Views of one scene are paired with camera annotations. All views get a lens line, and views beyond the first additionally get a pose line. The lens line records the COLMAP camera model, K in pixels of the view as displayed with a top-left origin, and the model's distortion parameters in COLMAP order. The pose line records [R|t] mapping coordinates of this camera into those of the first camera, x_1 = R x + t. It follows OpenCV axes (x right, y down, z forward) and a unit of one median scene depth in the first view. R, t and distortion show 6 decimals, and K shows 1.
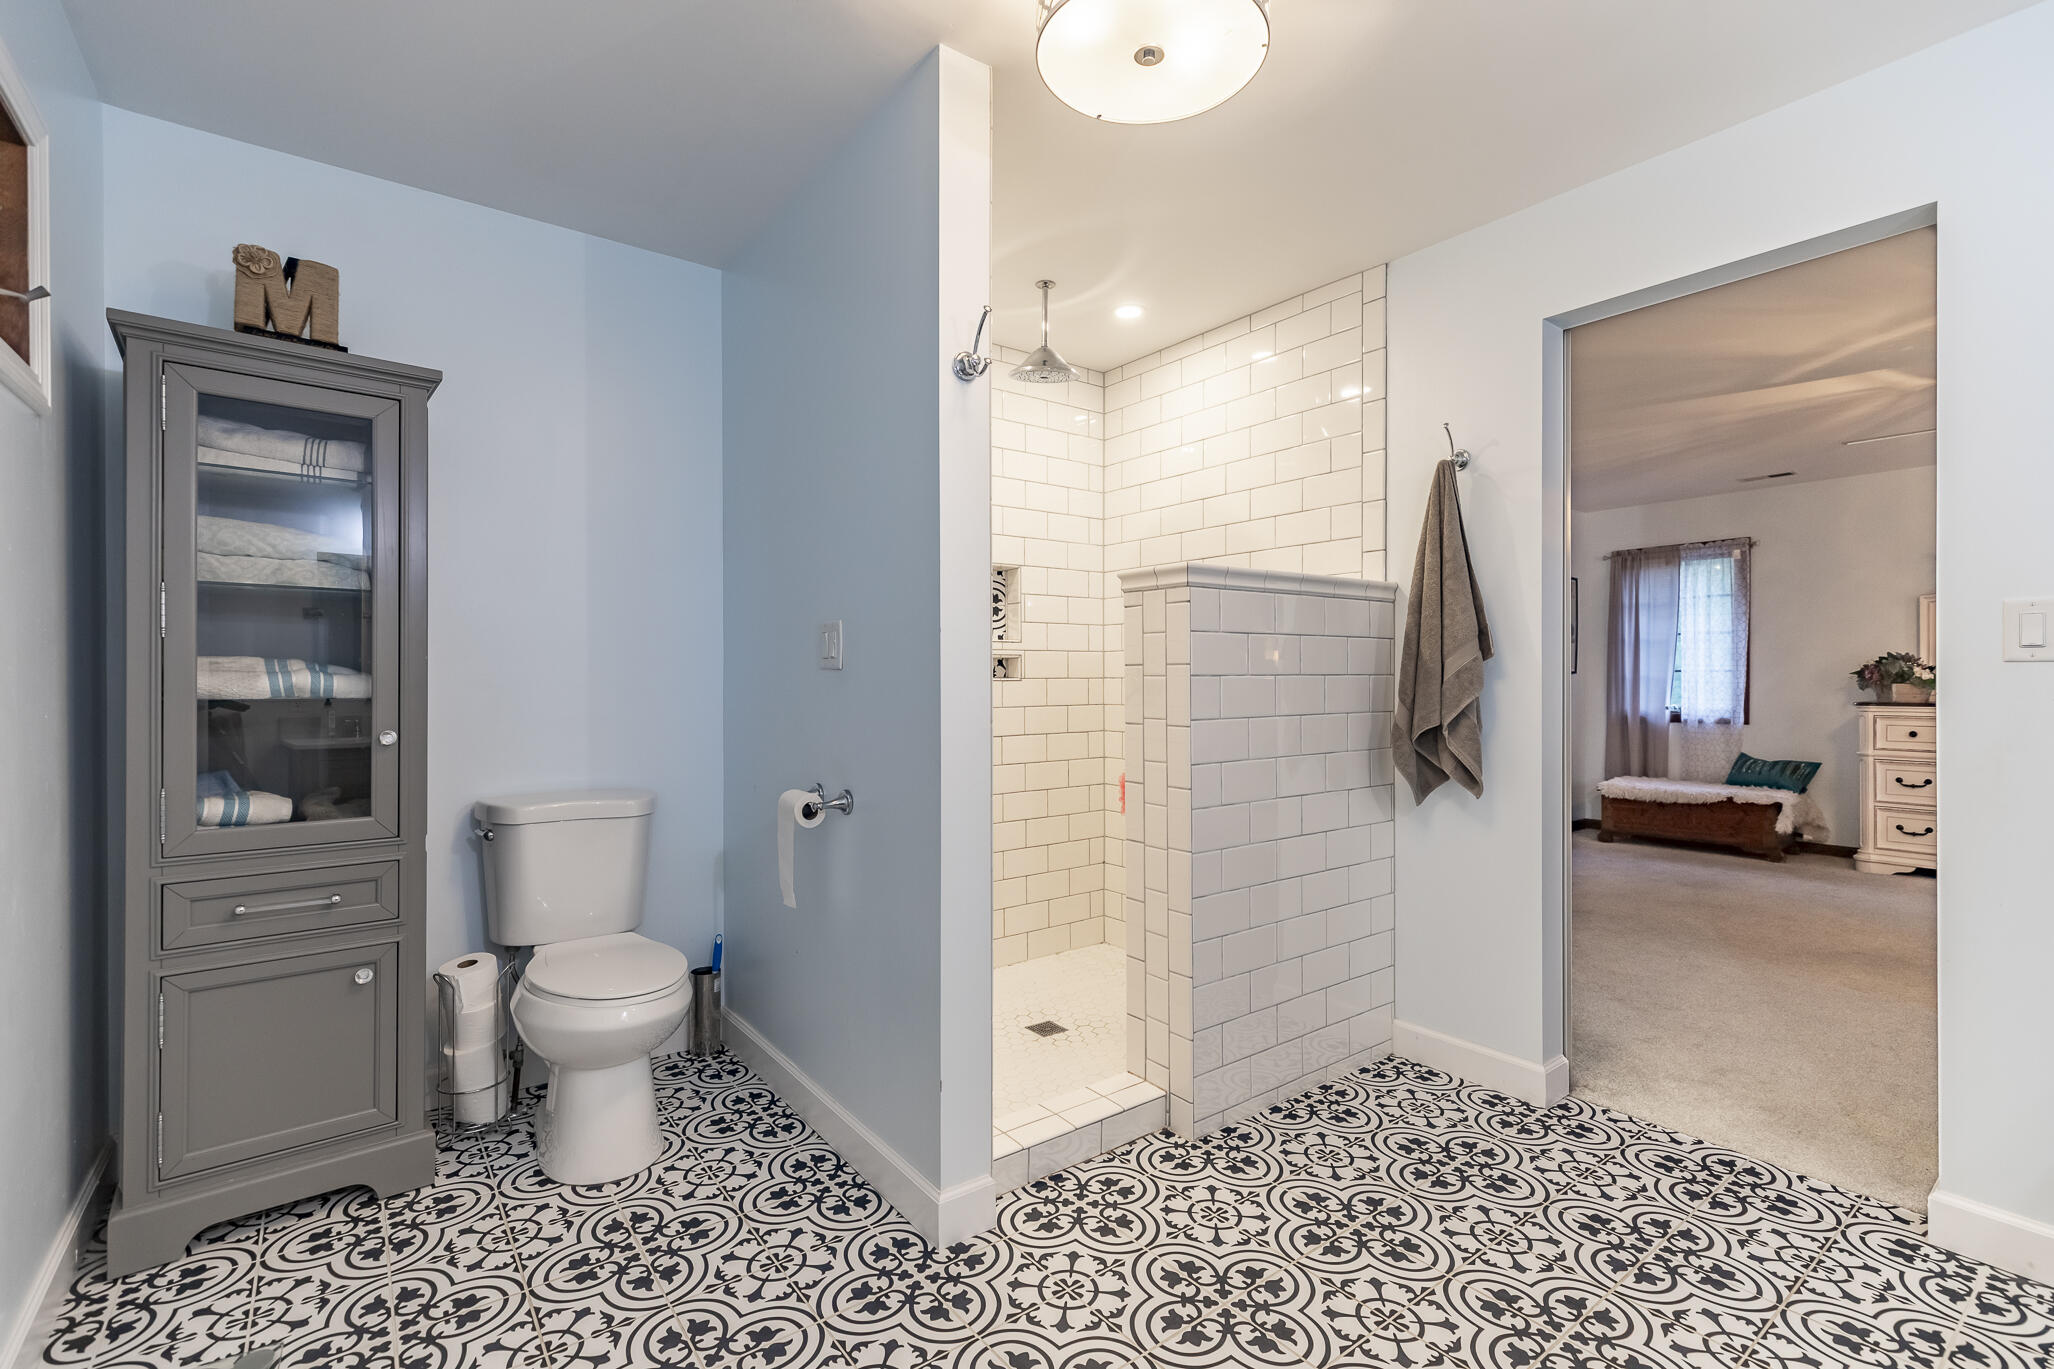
lens RADIAL K [[920.0, 0, 1027.1], [0, 920.0, 680.6], [0, 0, 1]] dist [0.000730, 0.000229]
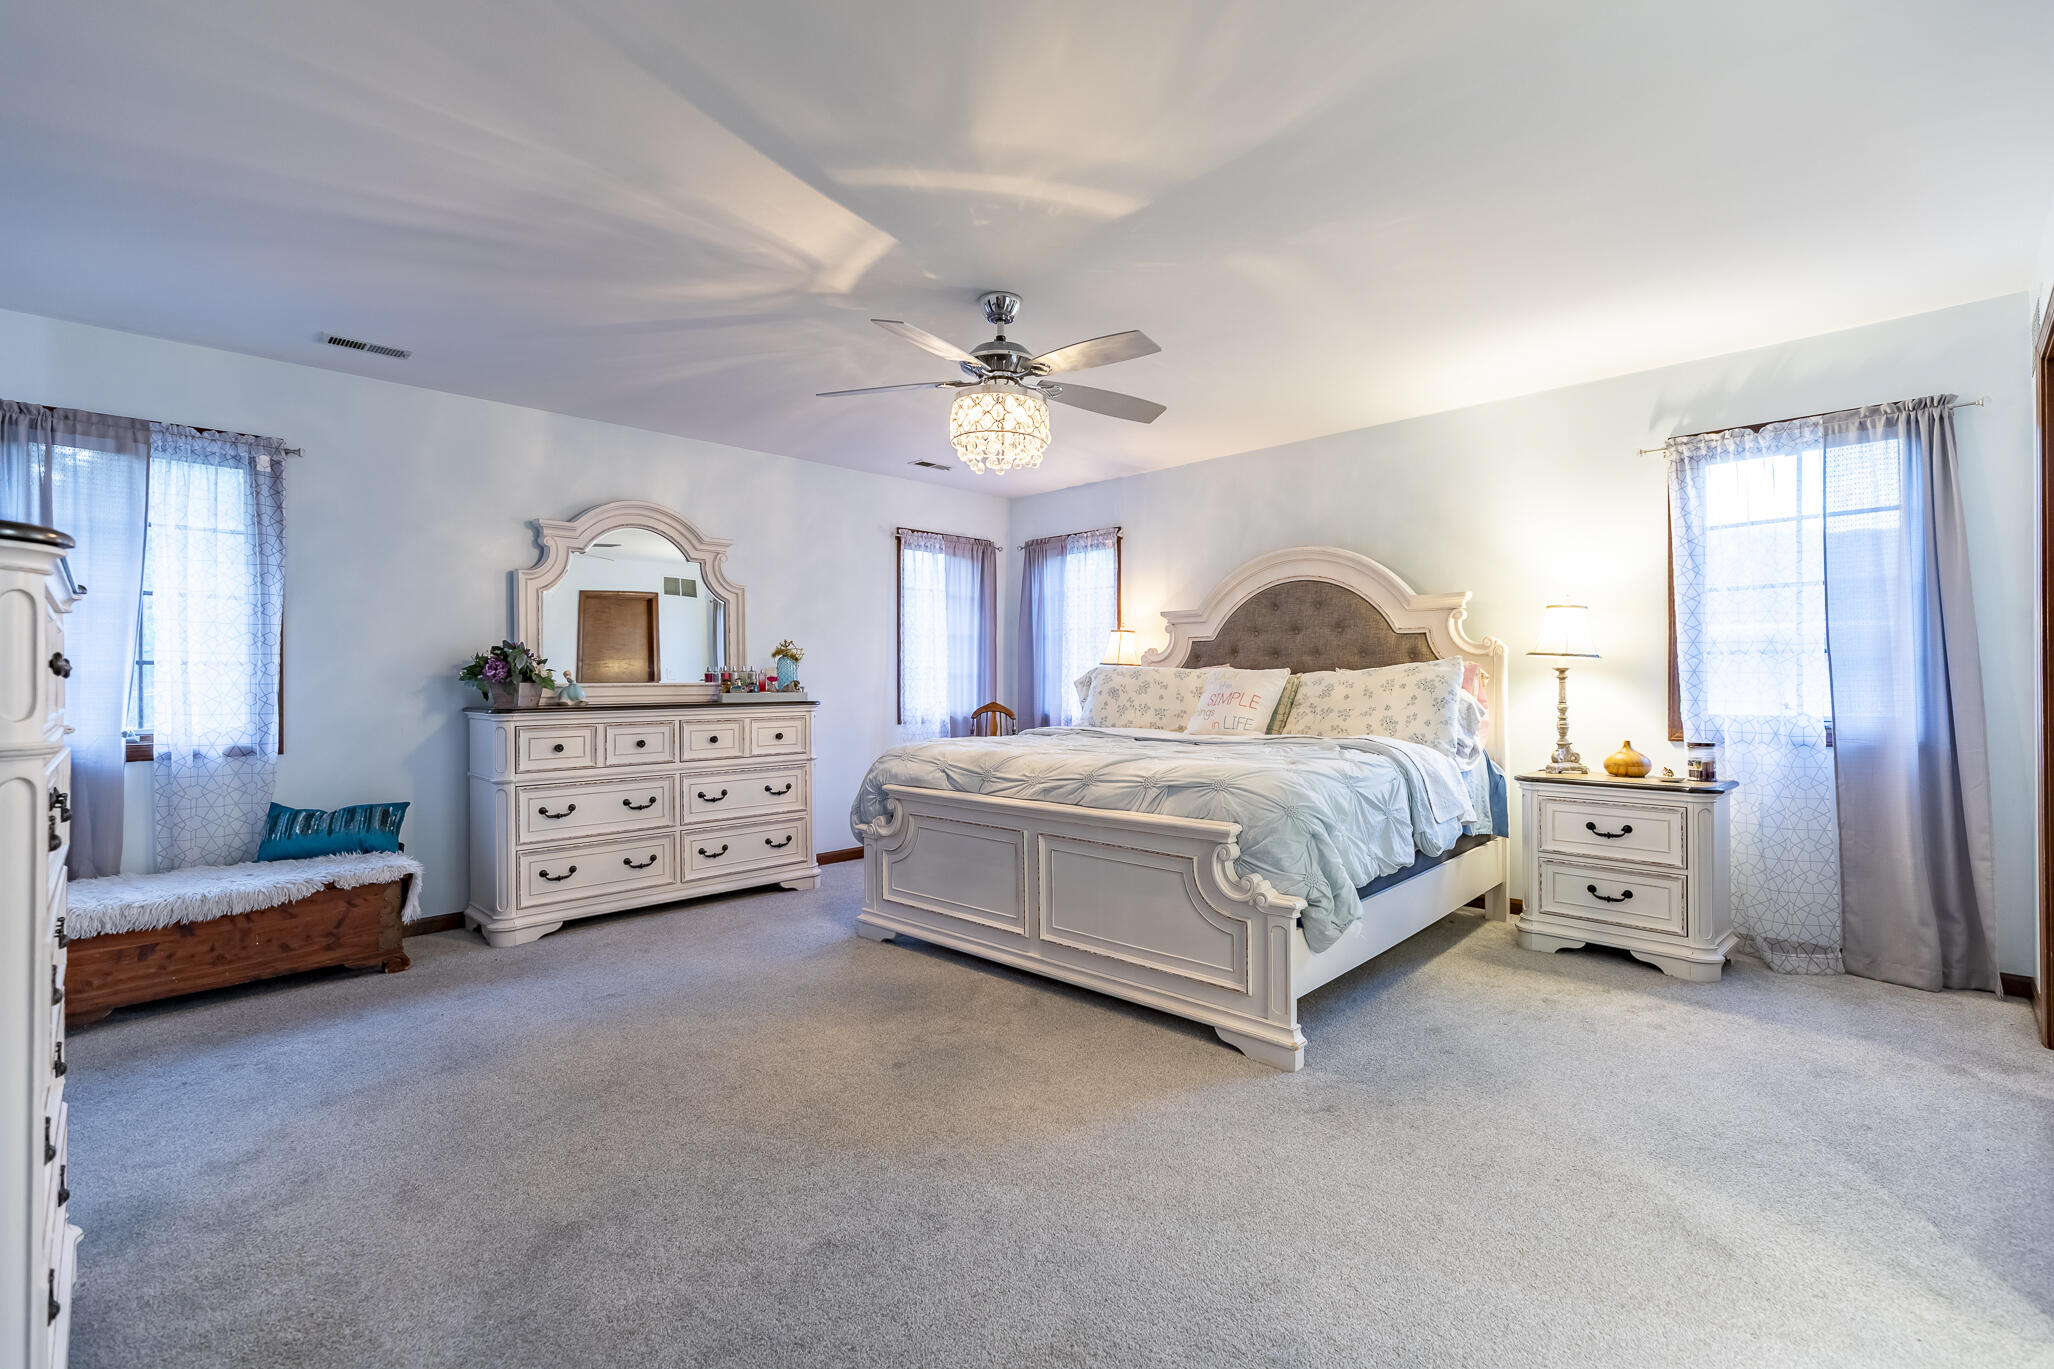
lens RADIAL K [[920.0, 0, 1026.7], [0, 920.0, 672.2], [0, 0, 1]] dist [0.000730, 0.000229]
pose [[-0.134582, 0.004031, 0.990894, 0.128906], [0.007161, 0.999970, -0.003095, 0.000183], [-0.990877, 0.006680, -0.134607, 0.609009]]
